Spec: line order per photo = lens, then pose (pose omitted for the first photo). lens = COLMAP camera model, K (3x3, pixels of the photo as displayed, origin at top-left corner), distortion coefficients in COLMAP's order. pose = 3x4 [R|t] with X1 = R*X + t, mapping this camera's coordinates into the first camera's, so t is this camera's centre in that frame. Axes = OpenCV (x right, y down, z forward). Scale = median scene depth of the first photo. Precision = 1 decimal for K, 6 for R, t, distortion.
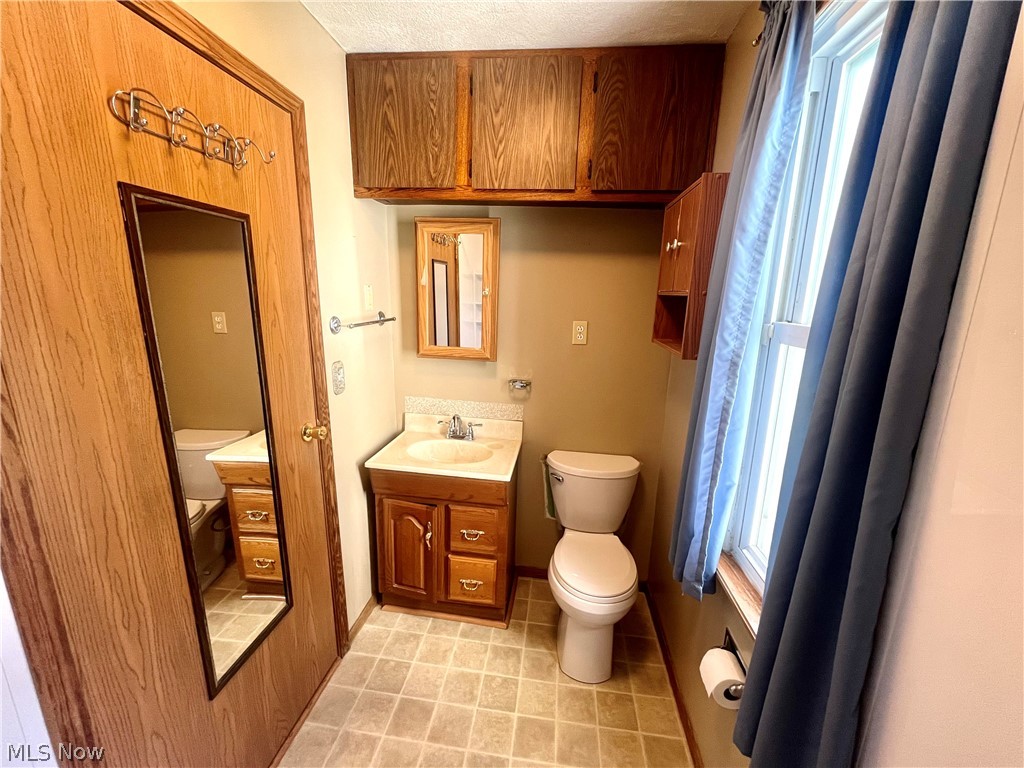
lens RADIAL K [[404.9, 0, 512.5], [0, 404.9, 390.1], [0, 0, 1]] dist [0.000757, -0.000317]
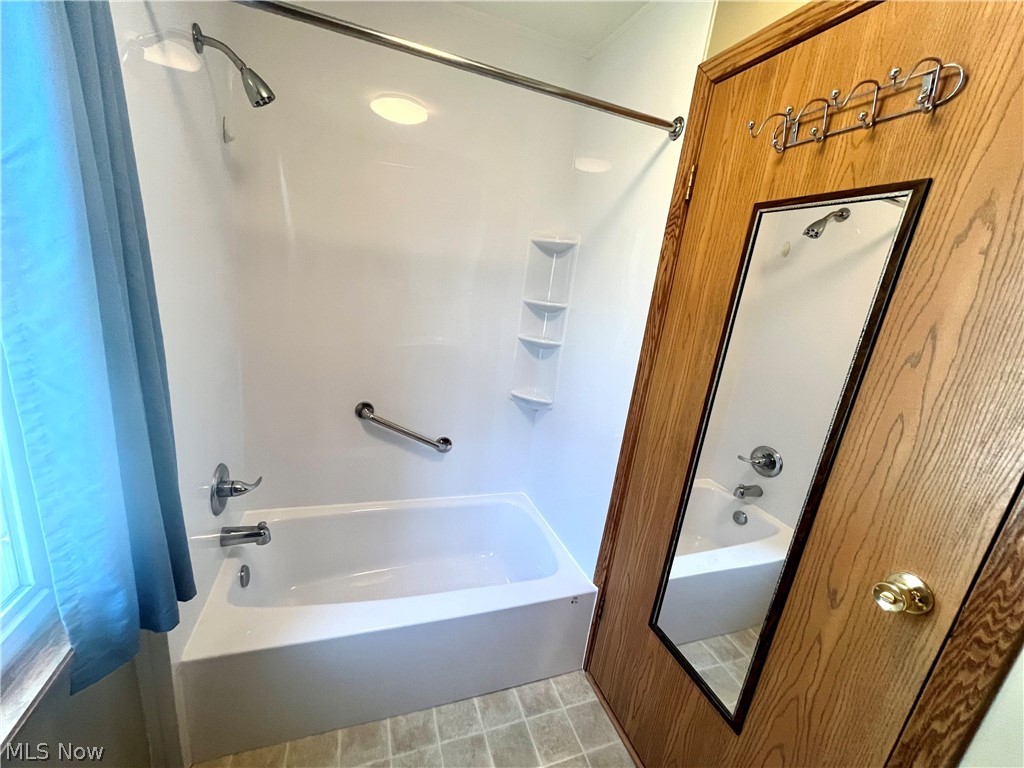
lens RADIAL K [[404.9, 0, 513.1], [0, 404.9, 379.5], [0, 0, 1]] dist [0.000757, -0.000317]
pose [[-0.876480, -0.011755, -0.481295, 0.199820], [-0.239841, 0.877480, 0.415338, -0.281527], [0.417444, 0.479470, -0.771912, 1.413331]]
